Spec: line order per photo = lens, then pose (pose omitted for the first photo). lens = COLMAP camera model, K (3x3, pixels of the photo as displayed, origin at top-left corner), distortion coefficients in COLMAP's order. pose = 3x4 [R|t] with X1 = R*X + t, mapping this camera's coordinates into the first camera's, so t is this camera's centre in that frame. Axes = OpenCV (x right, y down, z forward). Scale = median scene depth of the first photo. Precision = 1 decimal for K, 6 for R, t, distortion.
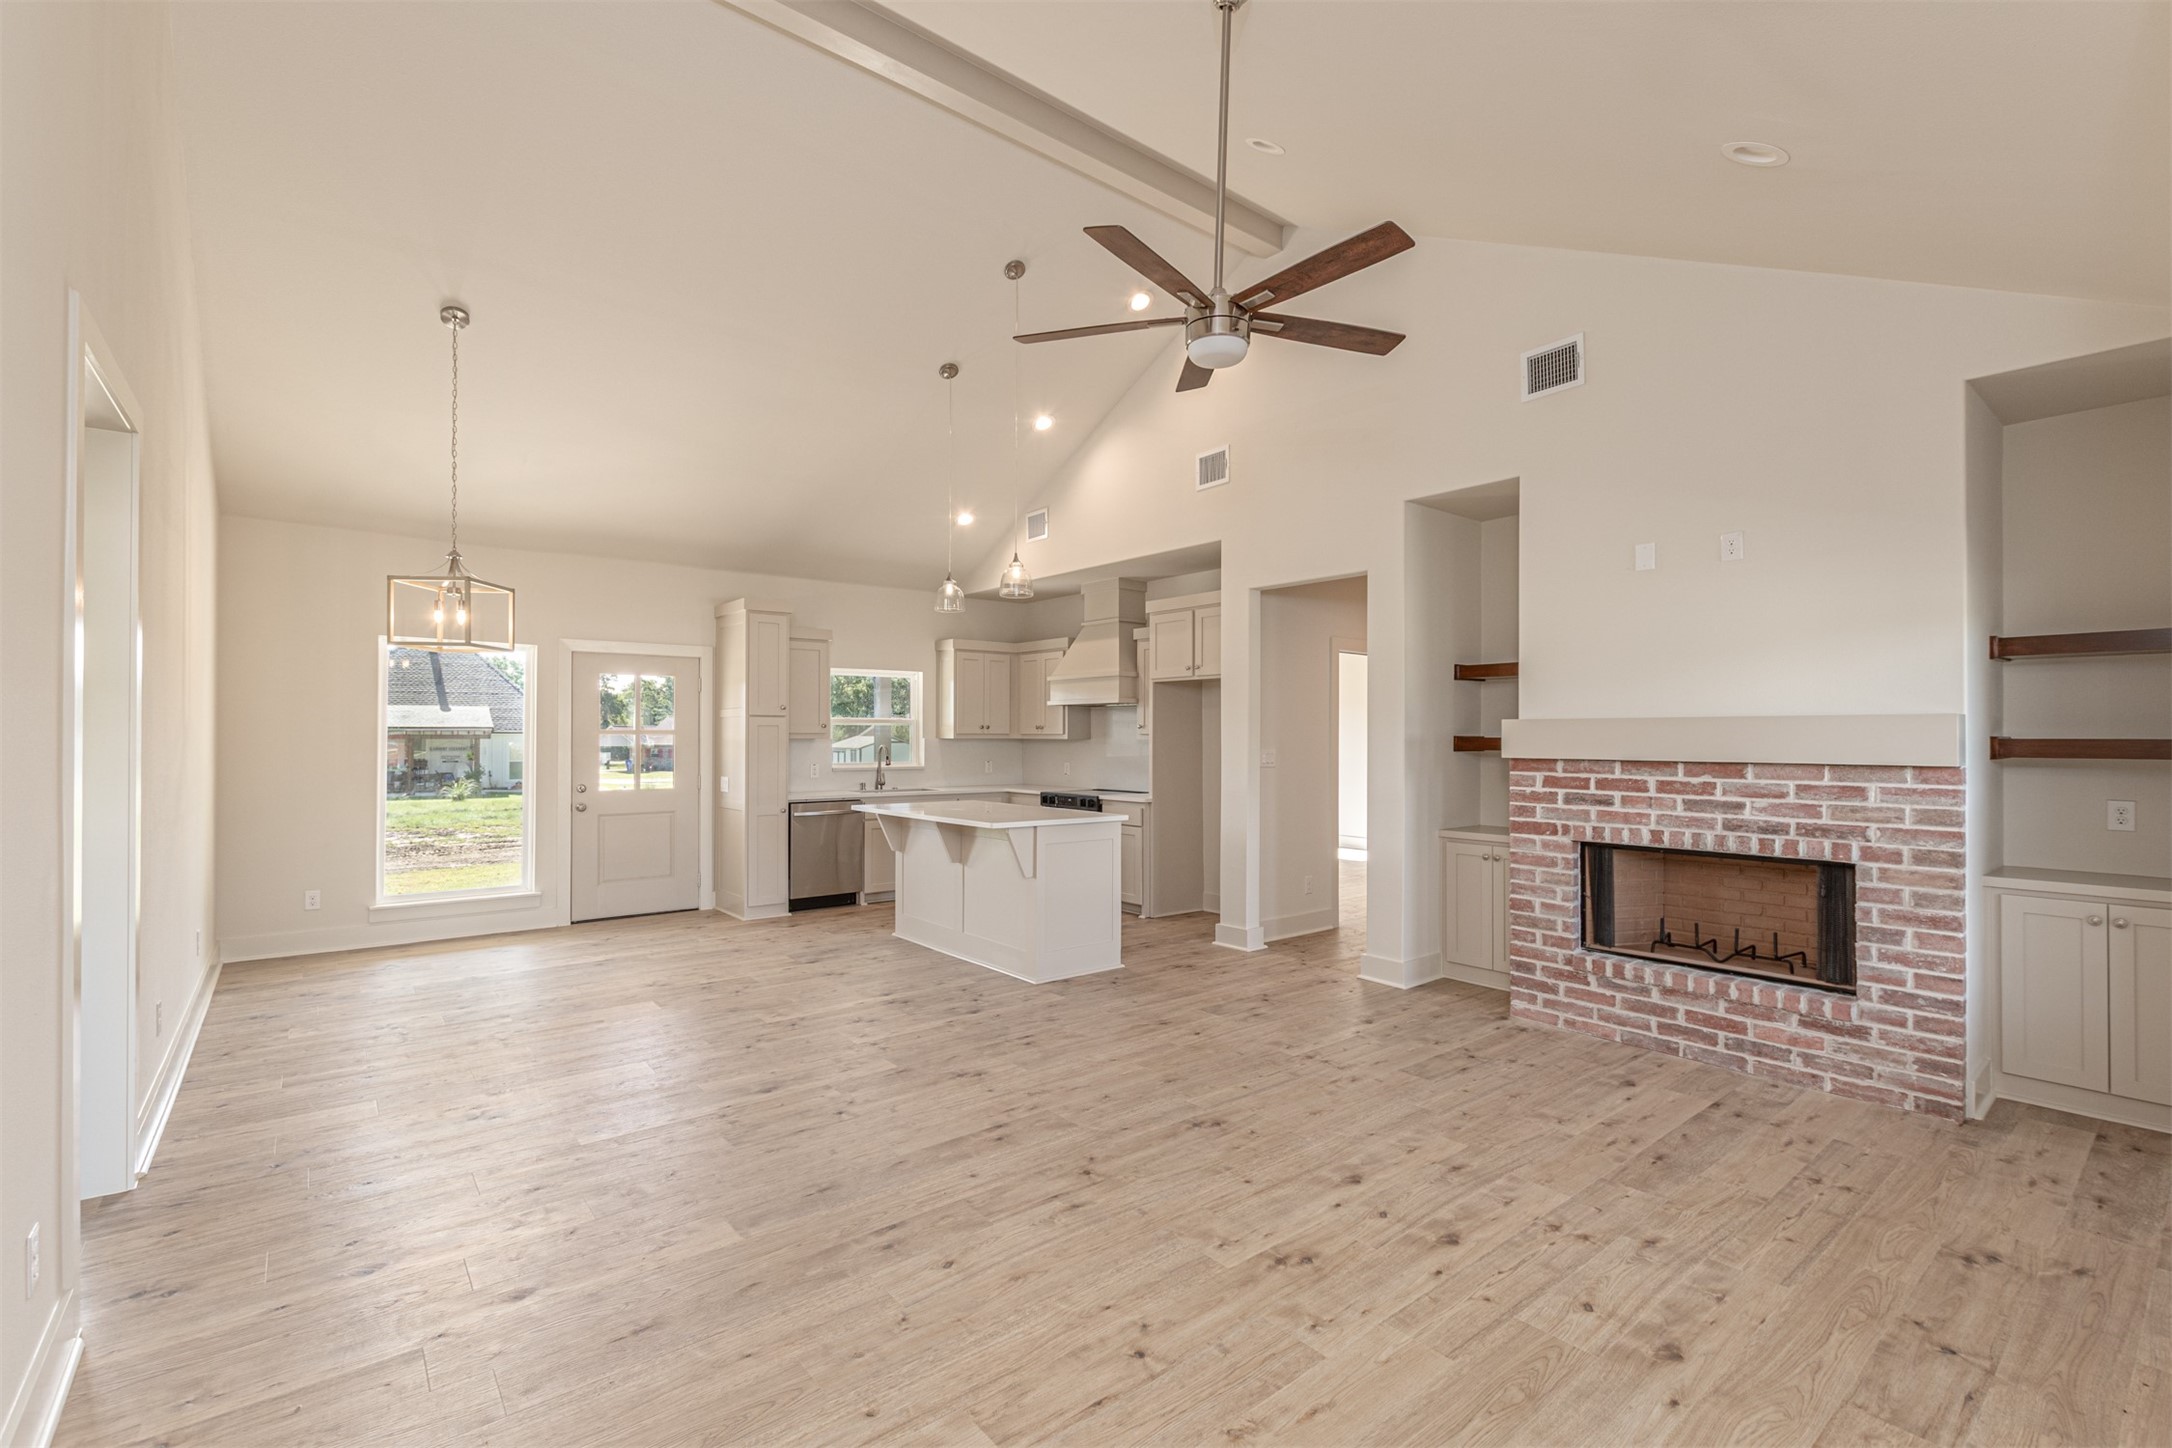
lens RADIAL K [[943.5, 0, 1092.6], [0, 943.5, 730.9], [0, 0, 1]] dist [0.003962, -0.002846]
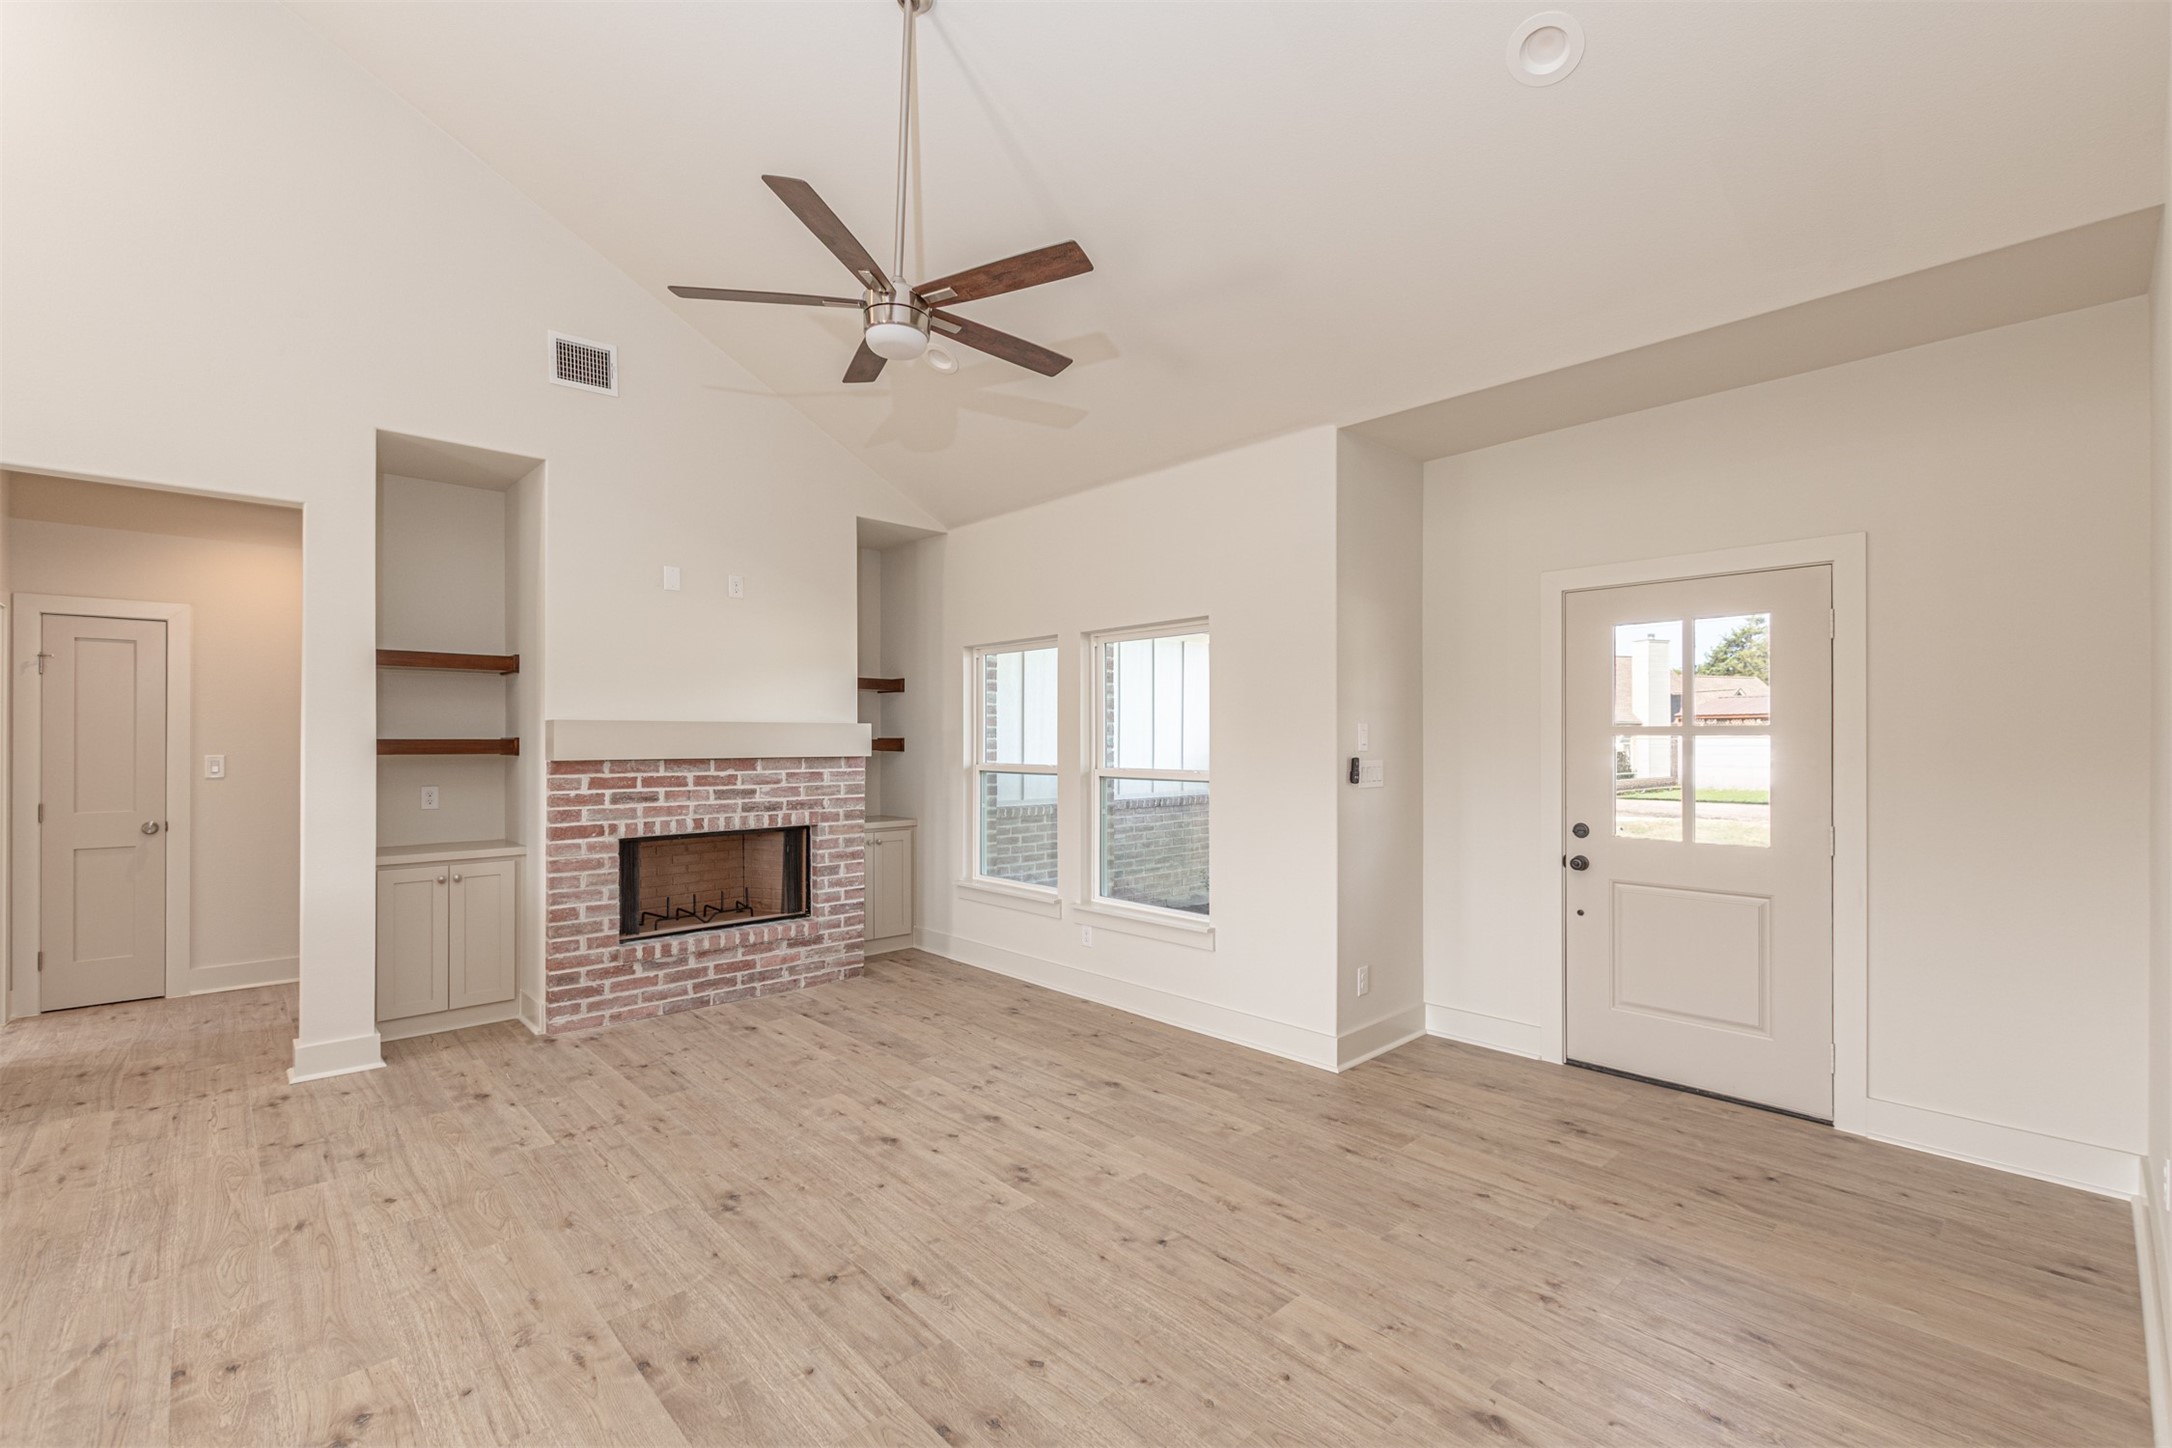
lens RADIAL K [[943.5, 0, 1080.4], [0, 943.5, 741.1], [0, 0, 1]] dist [0.003962, -0.002846]
pose [[-0.067294, -0.004610, 0.997723, -0.539152], [-0.006017, 0.999973, 0.004215, 0.001863], [-0.997715, -0.005719, -0.067320, 0.551536]]
